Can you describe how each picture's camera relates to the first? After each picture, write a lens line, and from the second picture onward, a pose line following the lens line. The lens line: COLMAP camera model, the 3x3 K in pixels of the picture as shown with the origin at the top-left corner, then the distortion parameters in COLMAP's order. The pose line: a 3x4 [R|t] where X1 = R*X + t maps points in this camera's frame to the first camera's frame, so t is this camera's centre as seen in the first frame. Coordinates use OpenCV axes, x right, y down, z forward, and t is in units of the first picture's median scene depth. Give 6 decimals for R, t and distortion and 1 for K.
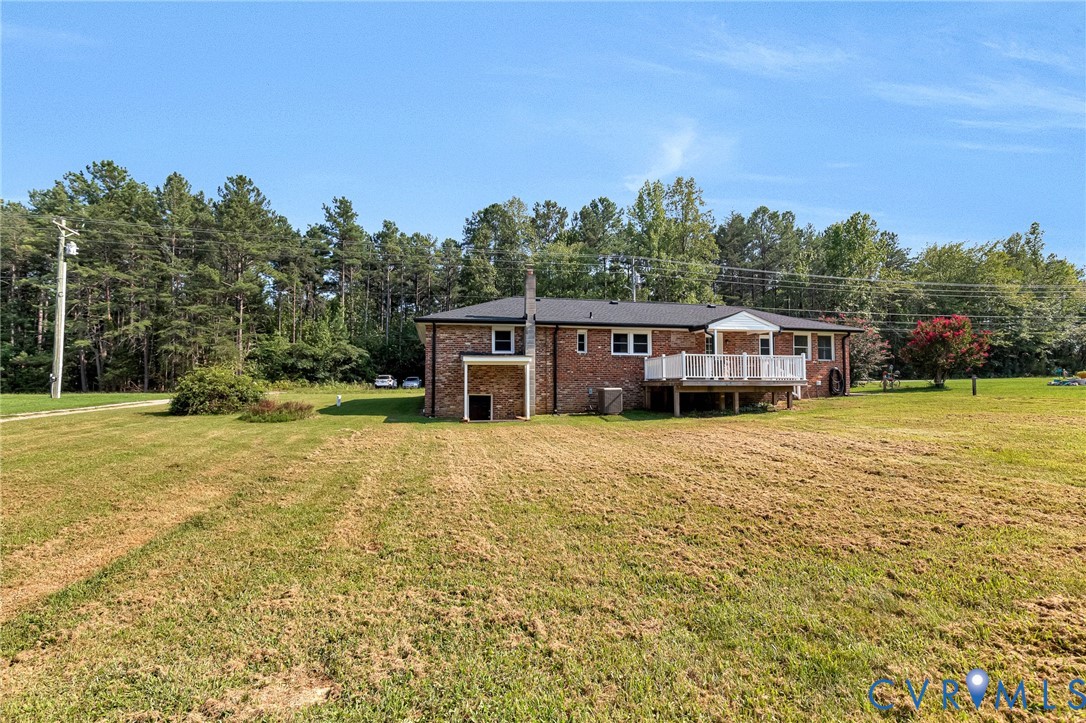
lens RADIAL K [[514.1, 0, 548.5], [0, 514.1, 365.2], [0, 0, 1]] dist [0.012220, -0.002960]
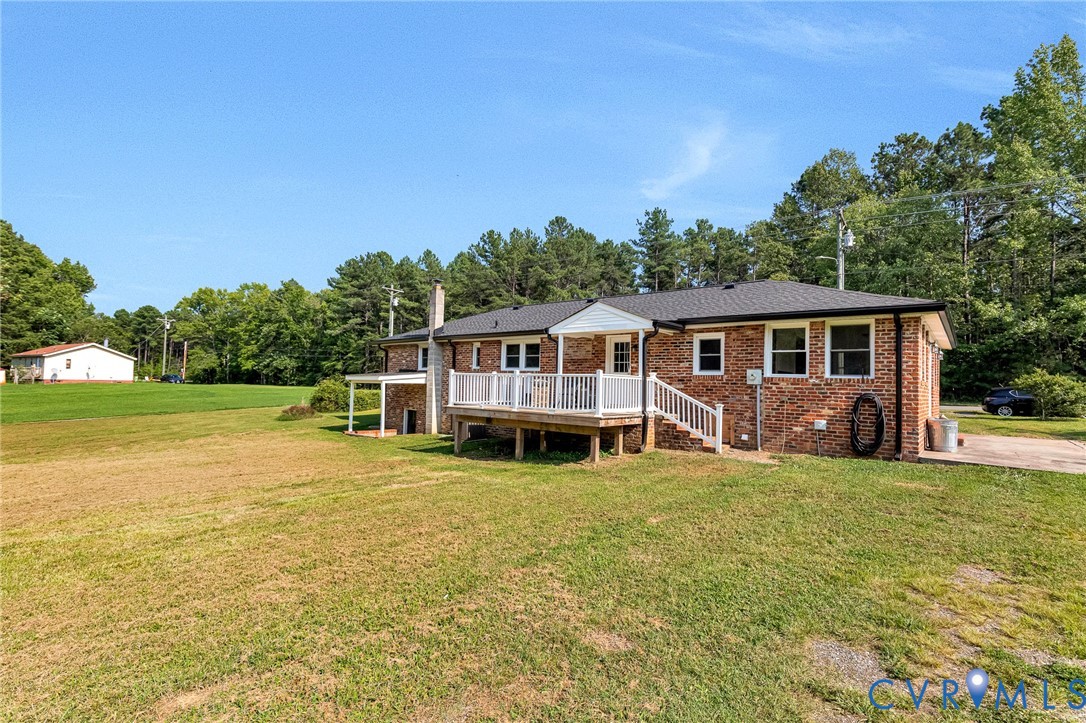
lens RADIAL K [[514.1, 0, 546.9], [0, 514.1, 363.4], [0, 0, 1]] dist [0.012220, -0.002960]
pose [[0.602361, -0.013334, -0.798113, 0.816110], [0.013697, 0.999886, -0.006367, -0.025350], [0.798106, -0.007096, 0.602475, 0.551366]]
